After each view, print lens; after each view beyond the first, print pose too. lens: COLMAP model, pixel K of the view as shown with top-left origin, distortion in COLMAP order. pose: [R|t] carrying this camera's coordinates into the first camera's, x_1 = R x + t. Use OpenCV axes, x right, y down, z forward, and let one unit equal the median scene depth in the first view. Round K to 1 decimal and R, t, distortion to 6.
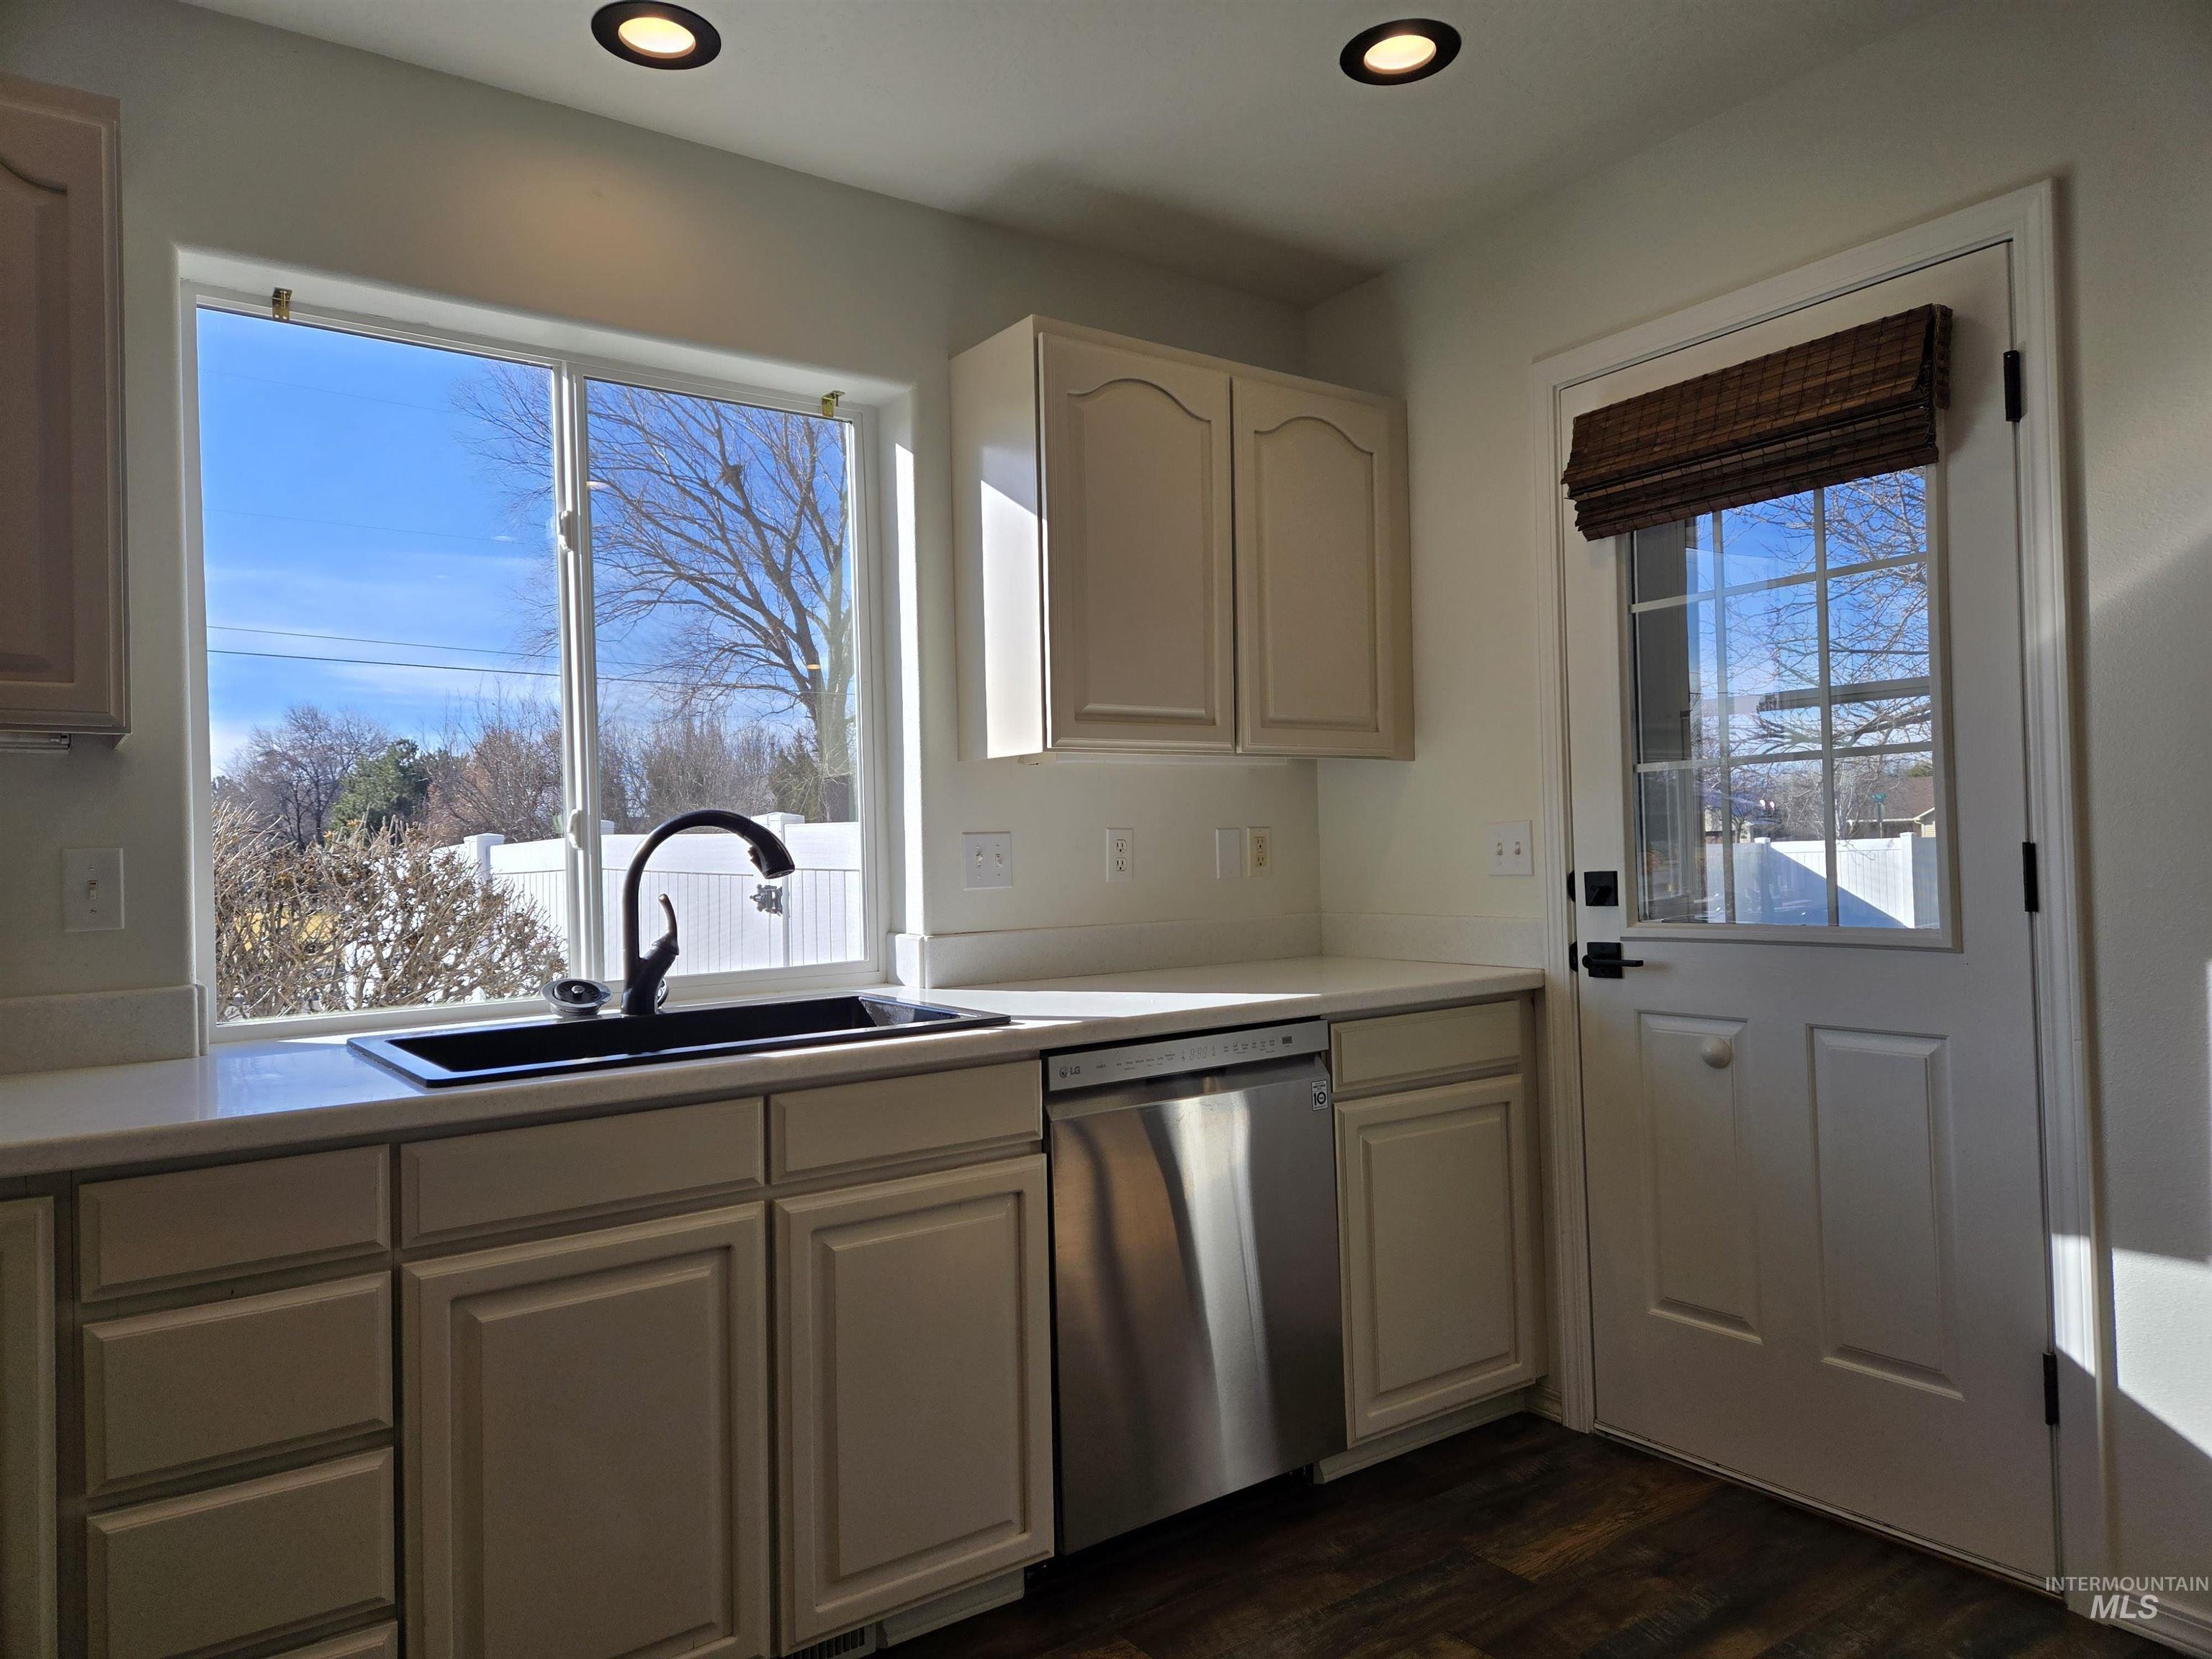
lens RADIAL K [[1467.7, 0, 1106.0], [0, 1467.7, 829.5], [0, 0, 1]] dist [0.082255, -0.070524]
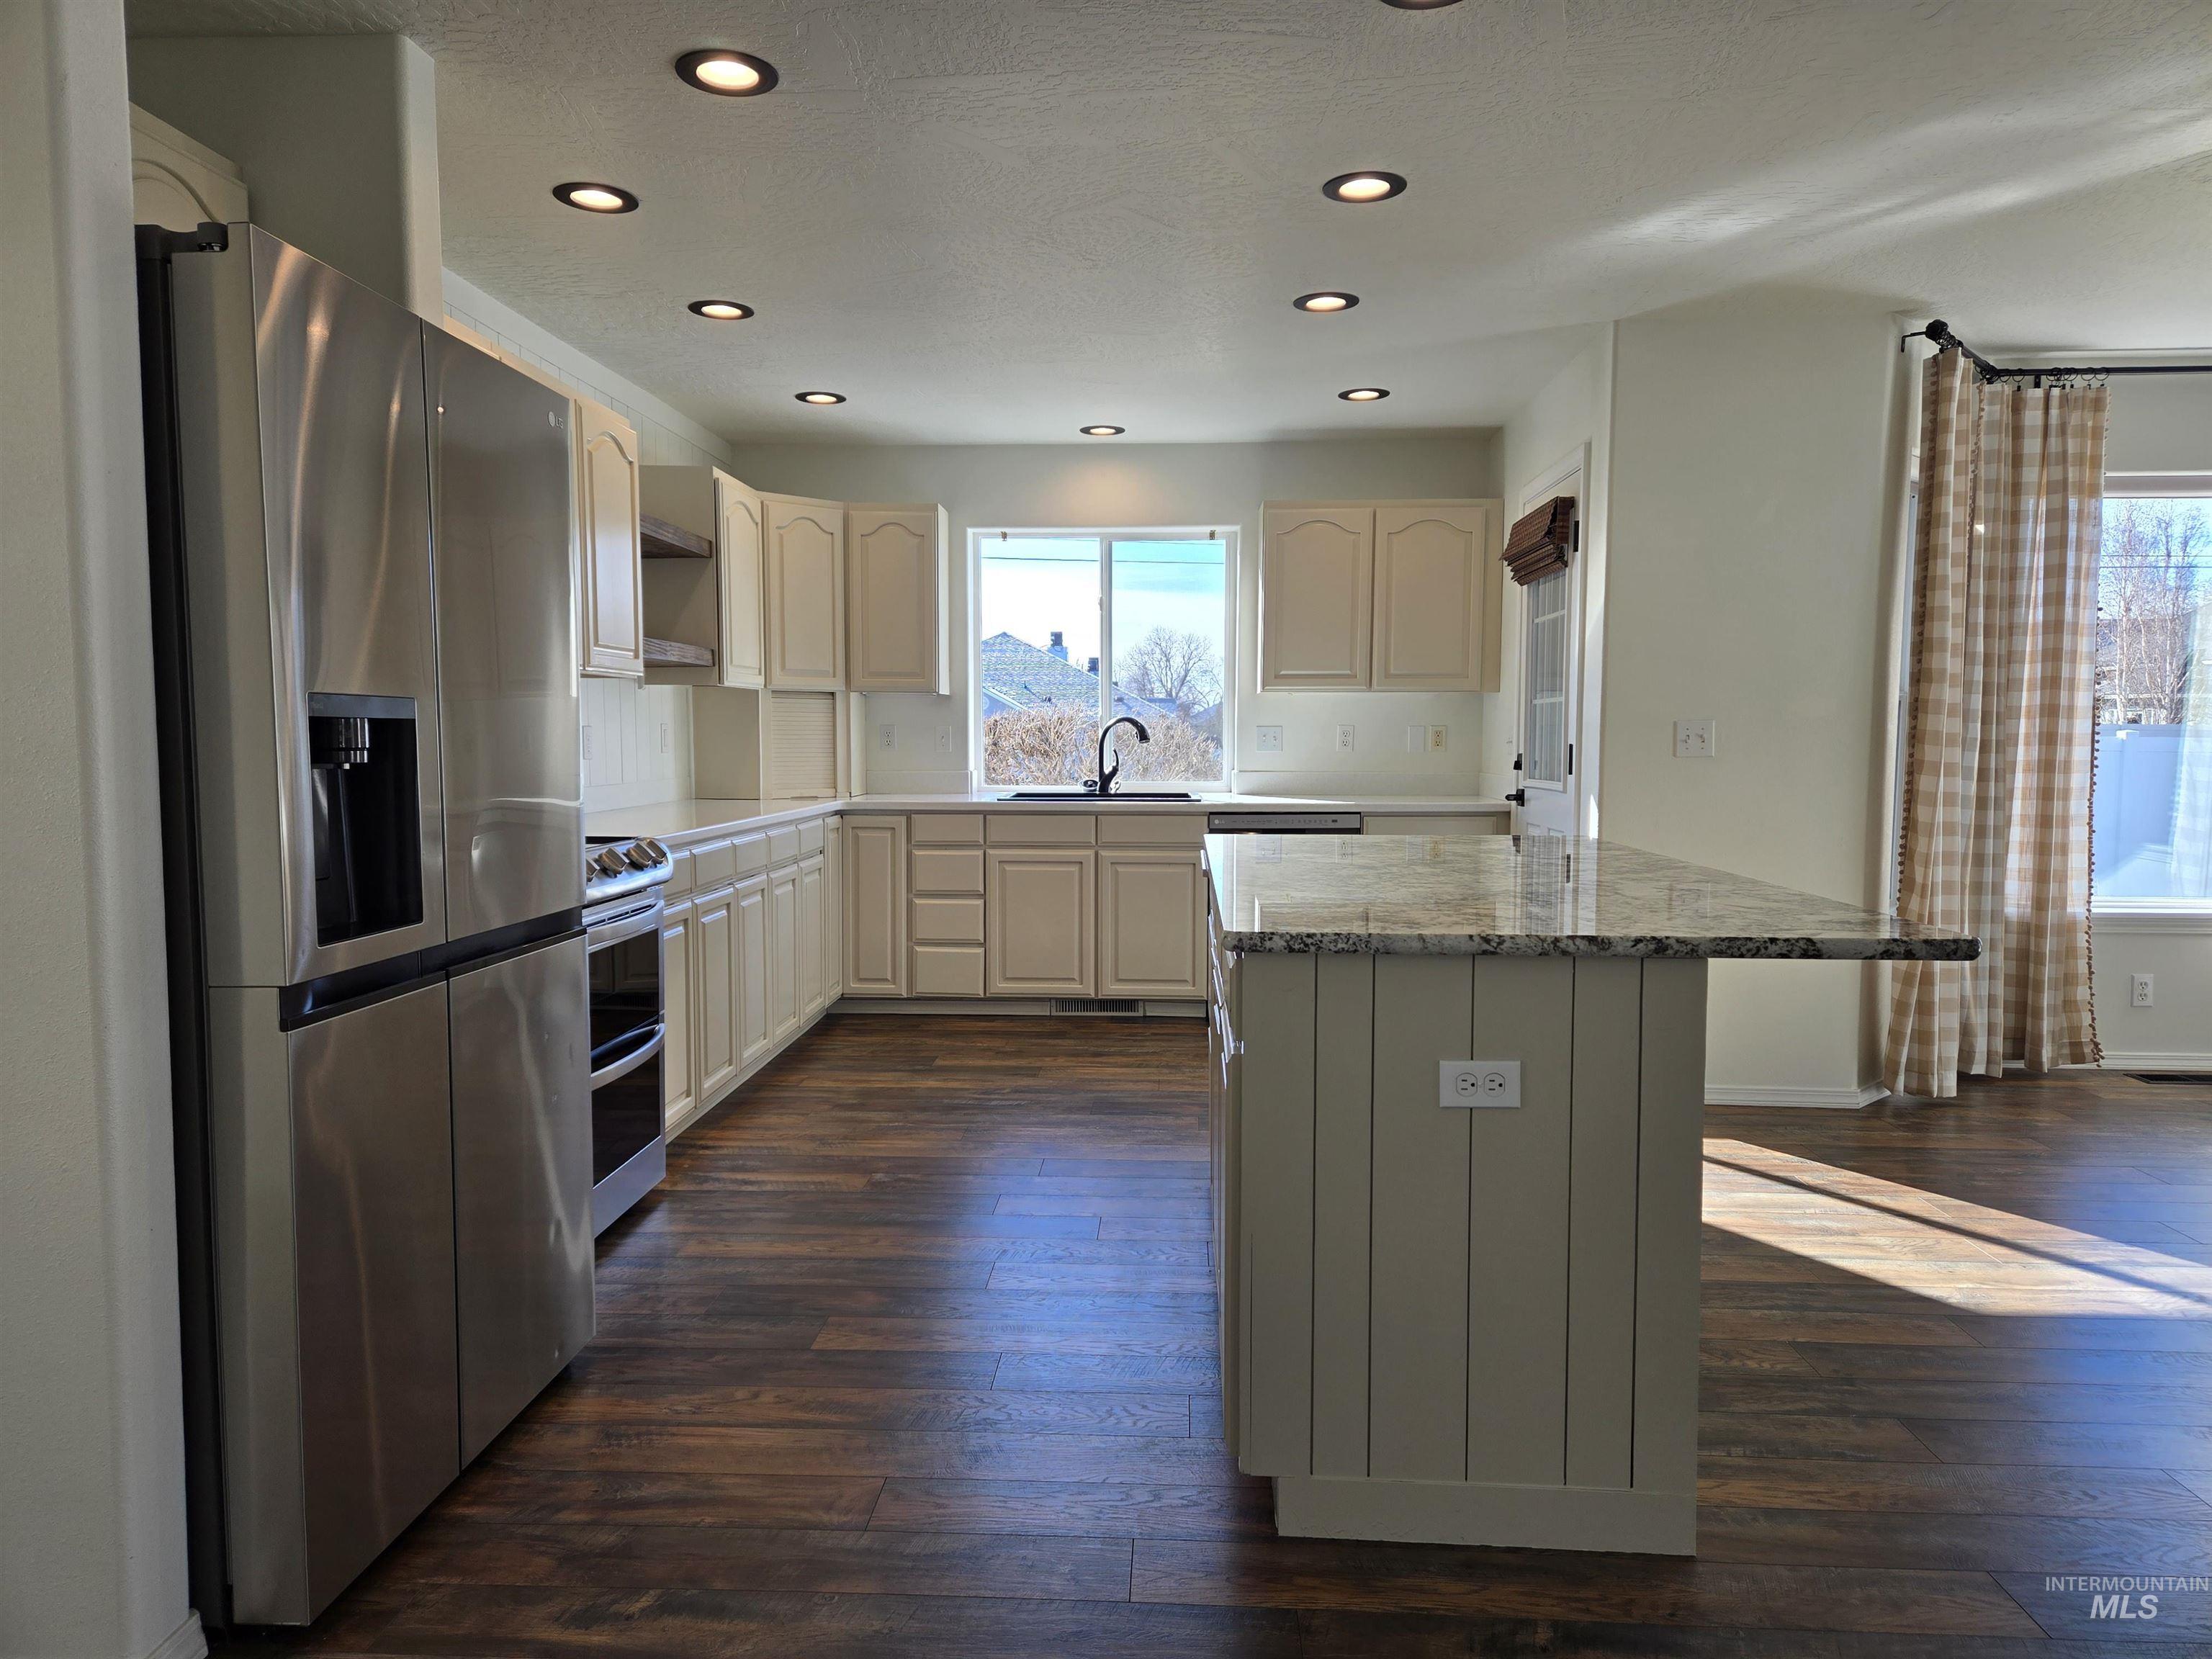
lens RADIAL K [[1467.7, 0, 1106.0], [0, 1467.7, 829.5], [0, 0, 1]] dist [0.082255, -0.070524]
pose [[0.775457, 0.068904, -0.627630, 1.254082], [-0.012626, 0.995521, 0.093693, -0.052483], [0.631275, -0.064731, 0.772853, -0.973554]]
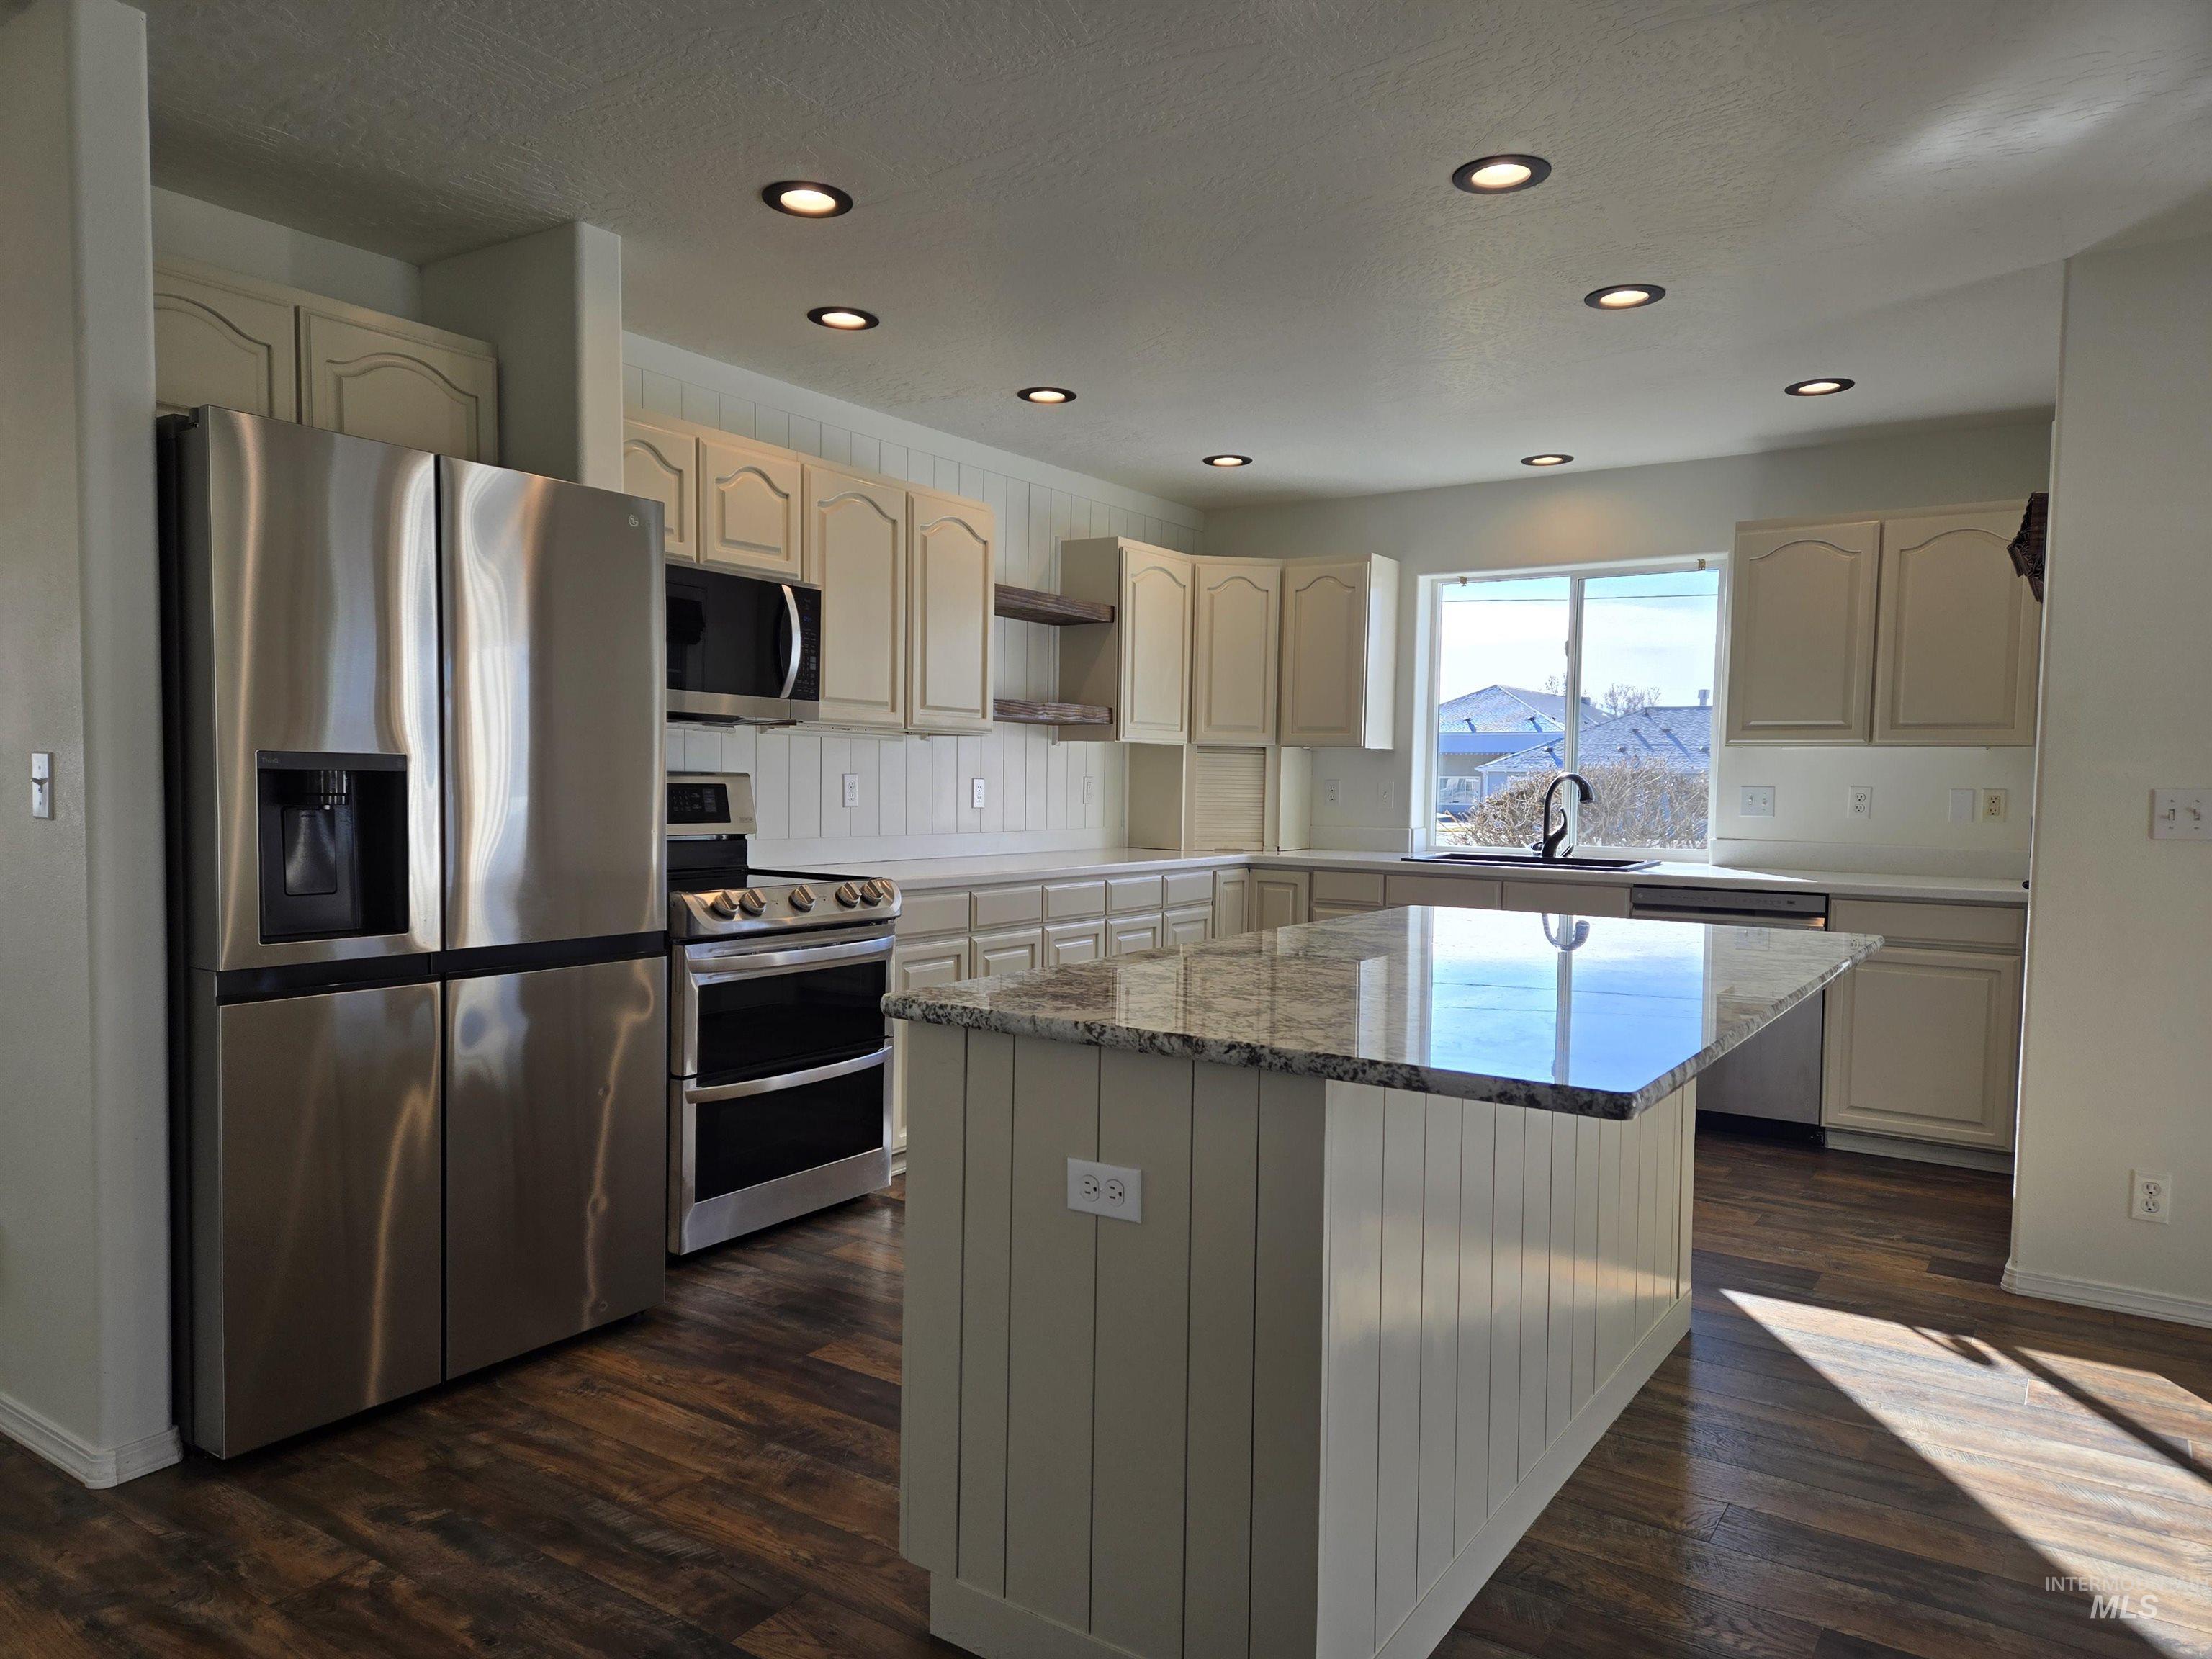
lens RADIAL K [[1473.4, 0, 1091.2], [0, 1473.4, 855.8], [0, 0, 1]] dist [0.089355, -0.074283]
pose [[0.338101, 0.081621, -0.937564, 1.576540], [-0.011272, 0.996512, 0.082687, -0.064171], [0.941042, -0.017389, 0.337842, -0.485246]]
